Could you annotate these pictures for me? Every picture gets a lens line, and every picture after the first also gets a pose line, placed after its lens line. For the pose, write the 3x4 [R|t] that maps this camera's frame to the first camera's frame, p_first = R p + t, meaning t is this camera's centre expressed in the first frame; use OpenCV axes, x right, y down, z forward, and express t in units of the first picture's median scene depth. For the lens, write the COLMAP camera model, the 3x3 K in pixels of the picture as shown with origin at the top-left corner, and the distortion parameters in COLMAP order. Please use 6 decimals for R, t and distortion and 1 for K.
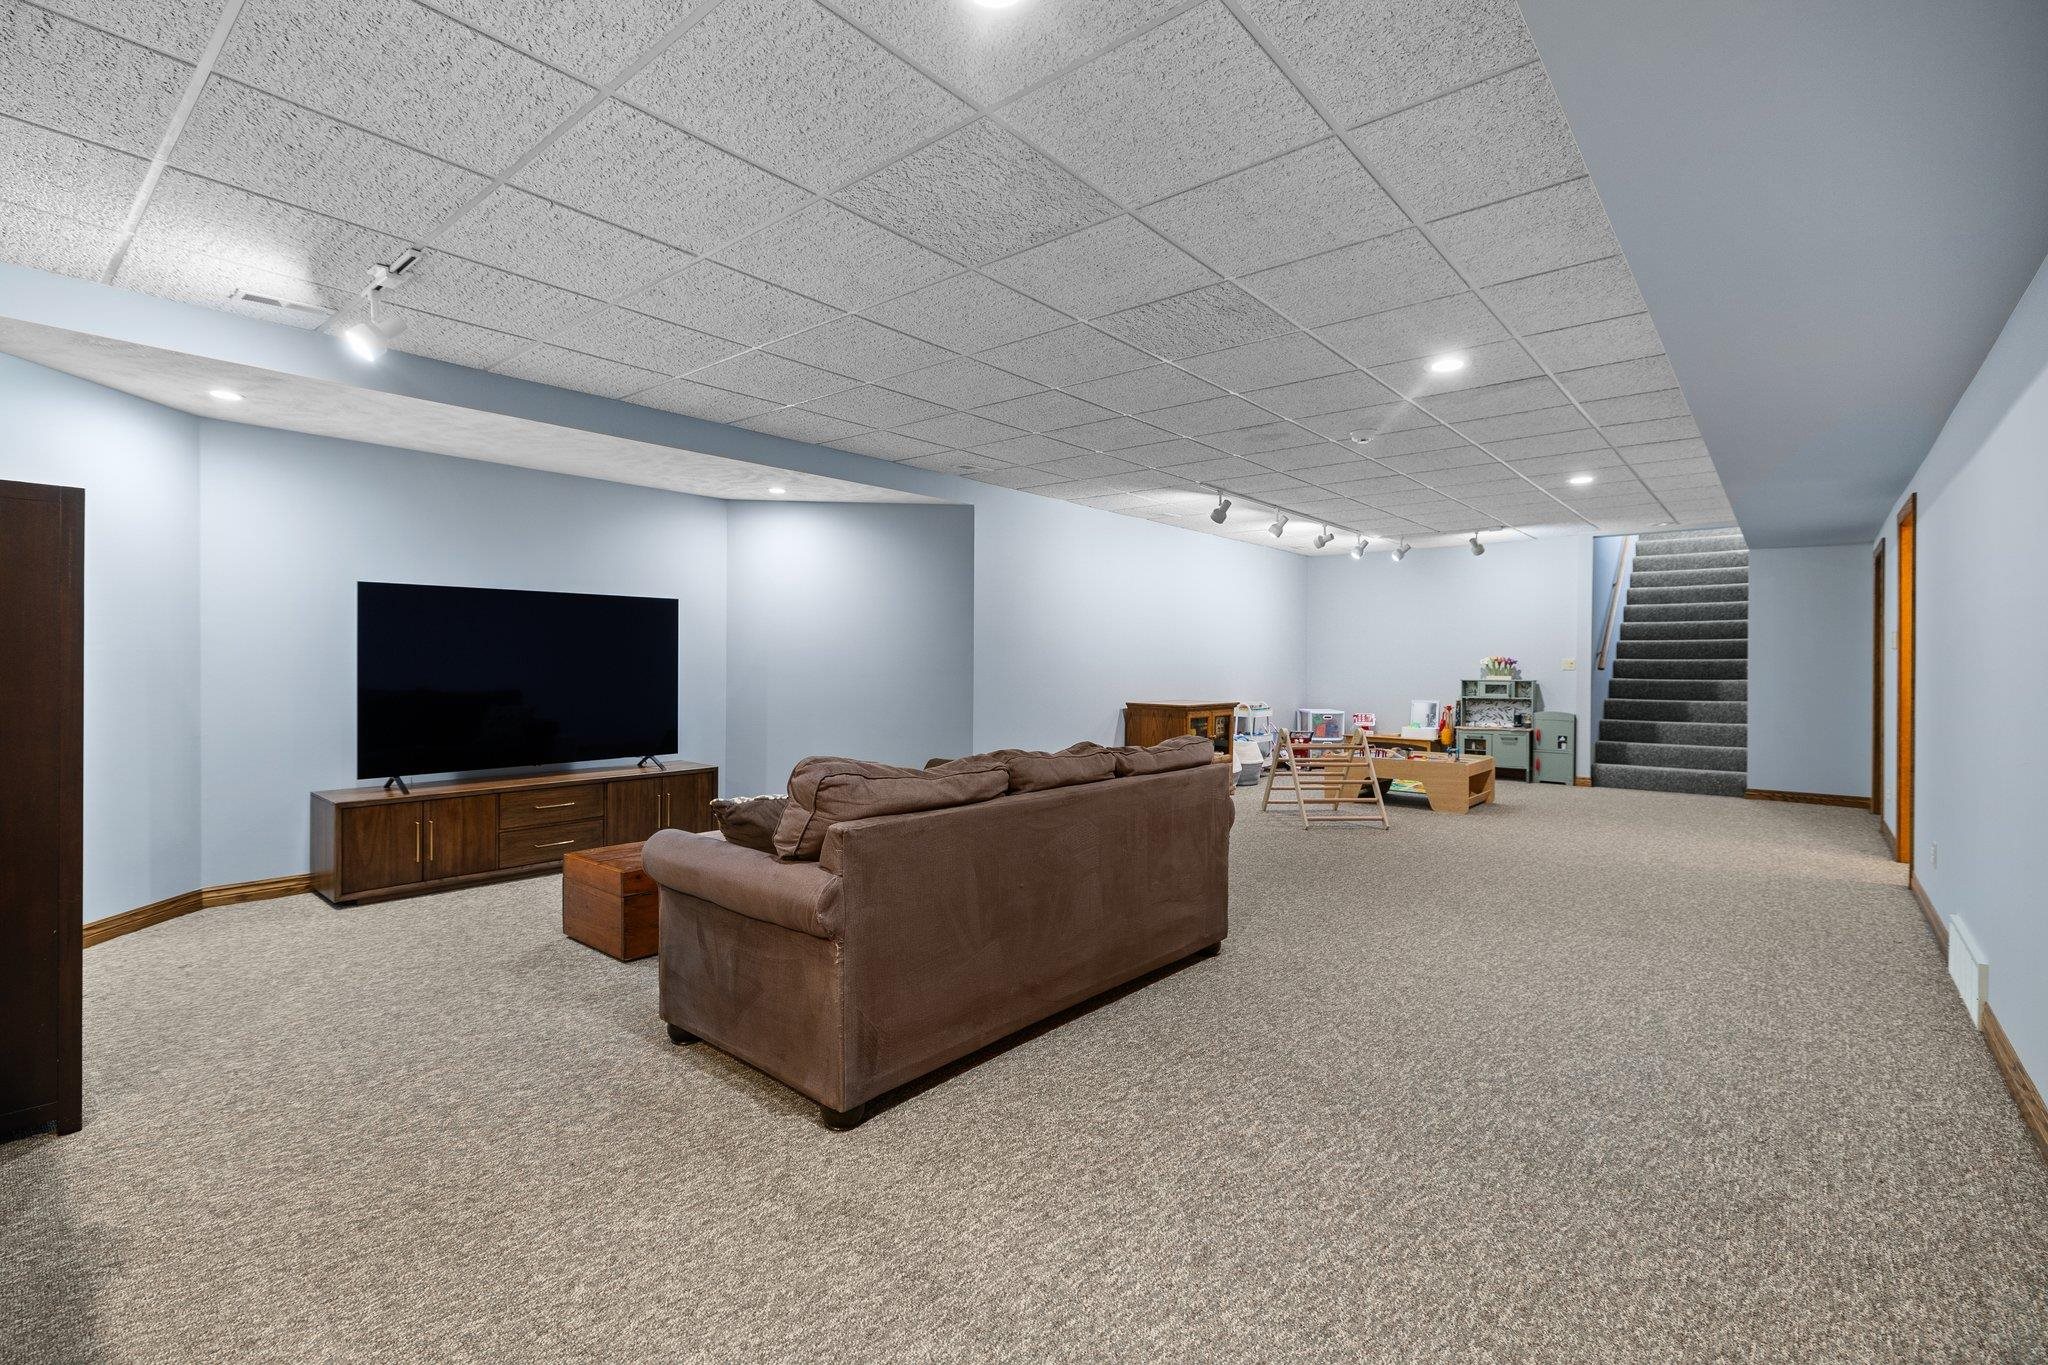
lens RADIAL K [[925.4, 0, 1021.8], [0, 925.4, 669.5], [0, 0, 1]] dist [0.002293, 0.000083]
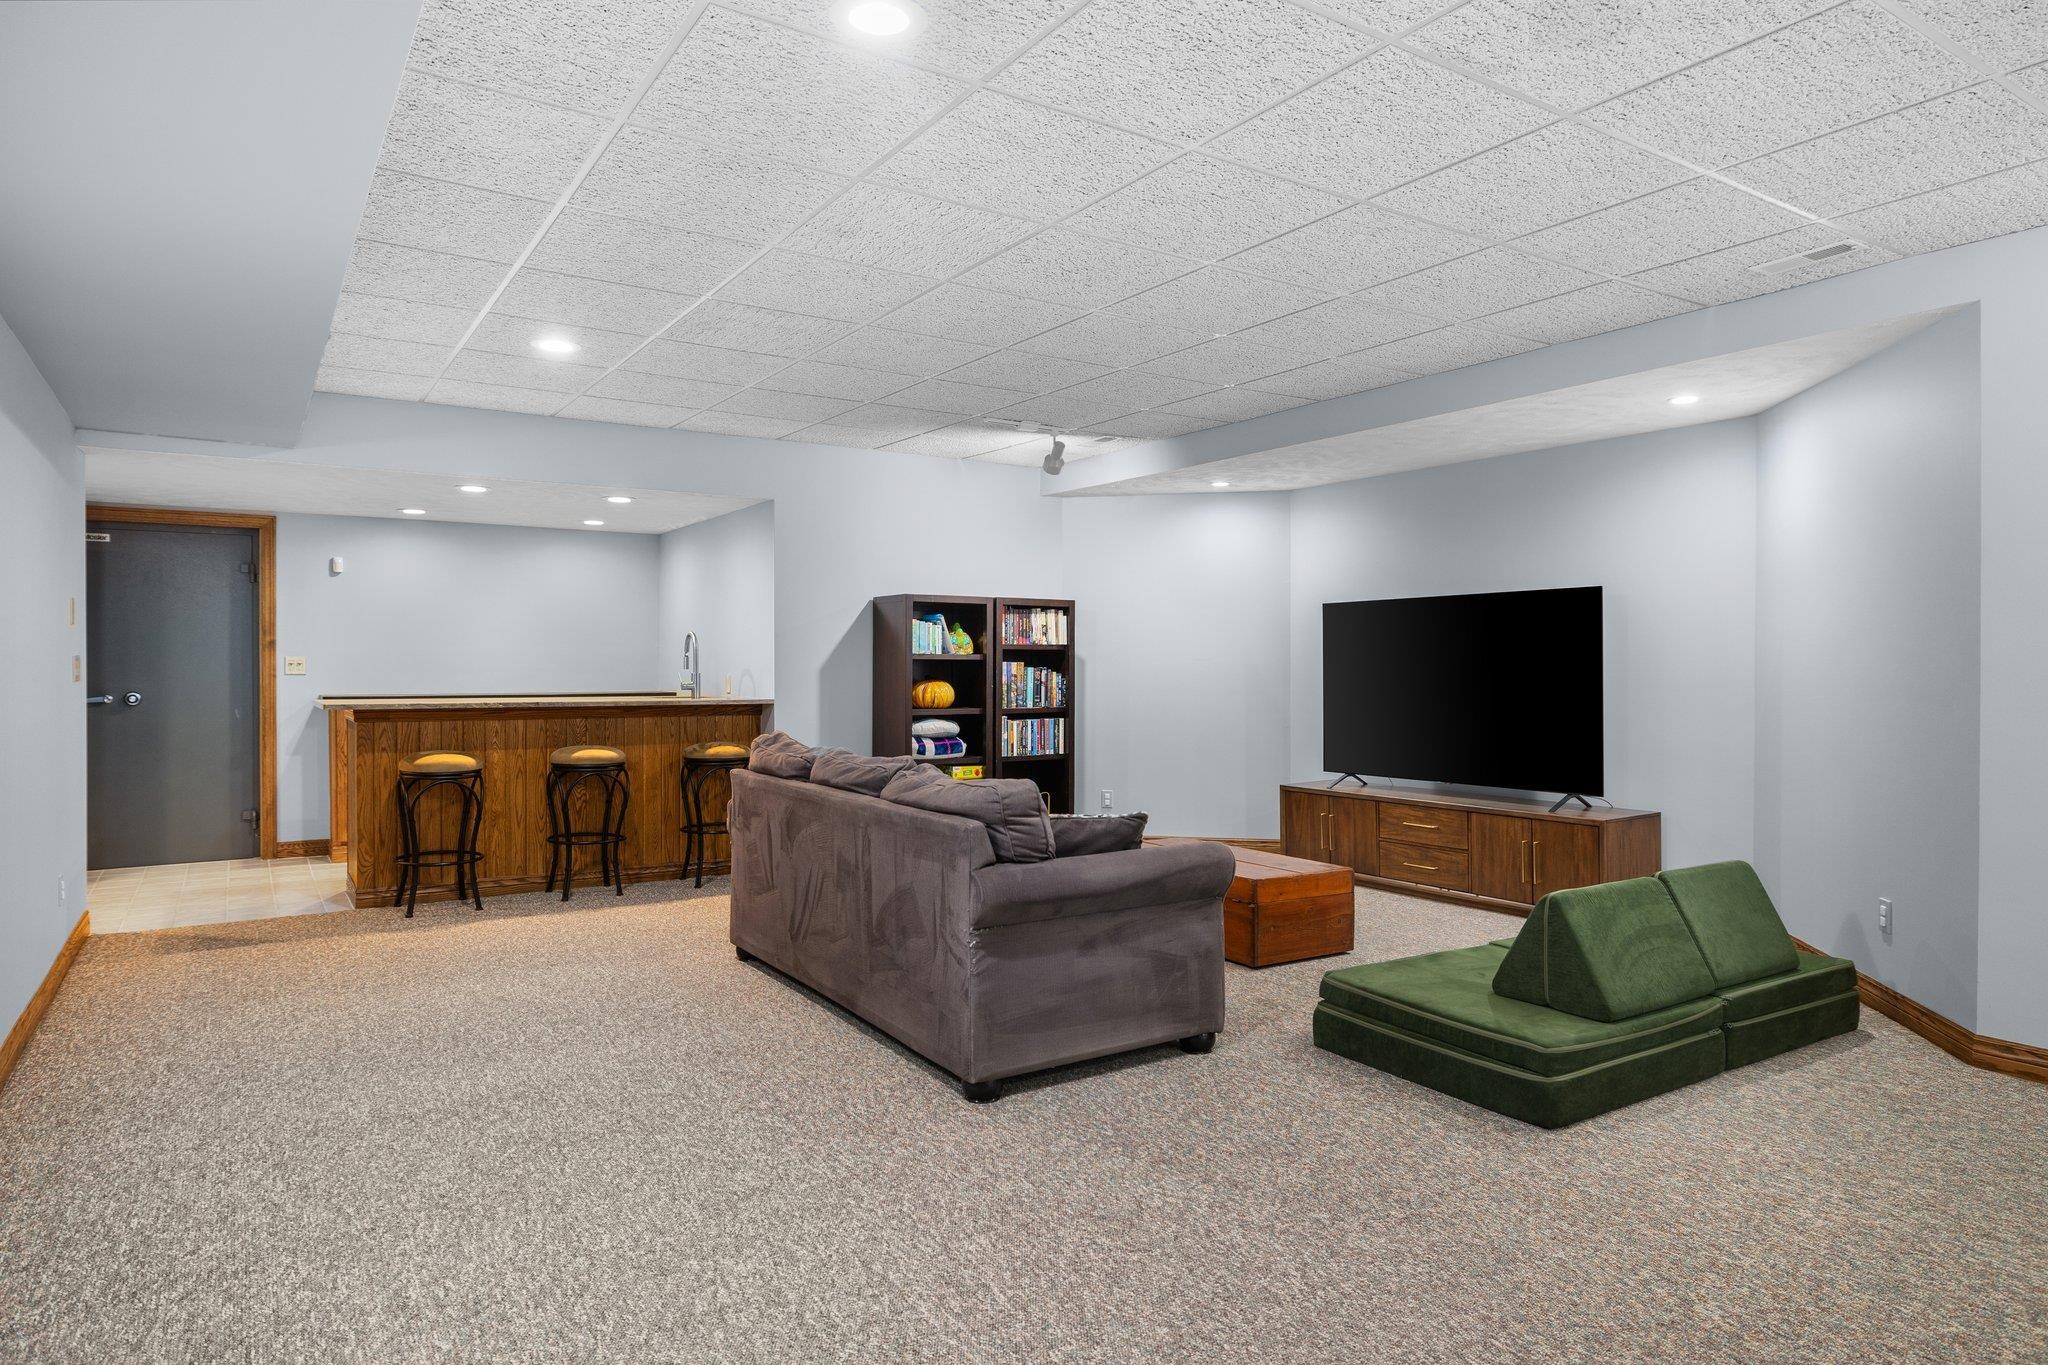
lens RADIAL K [[1227.0, 0, 1023.7], [0, 1227.0, 680.1], [0, 0, 1]] dist [-0.002765, -0.000290]
pose [[-0.297413, 0.004780, -0.954737, 1.060904], [-0.010193, 0.999915, 0.008182, -0.007697], [0.954694, 0.012165, -0.297339, 1.307554]]
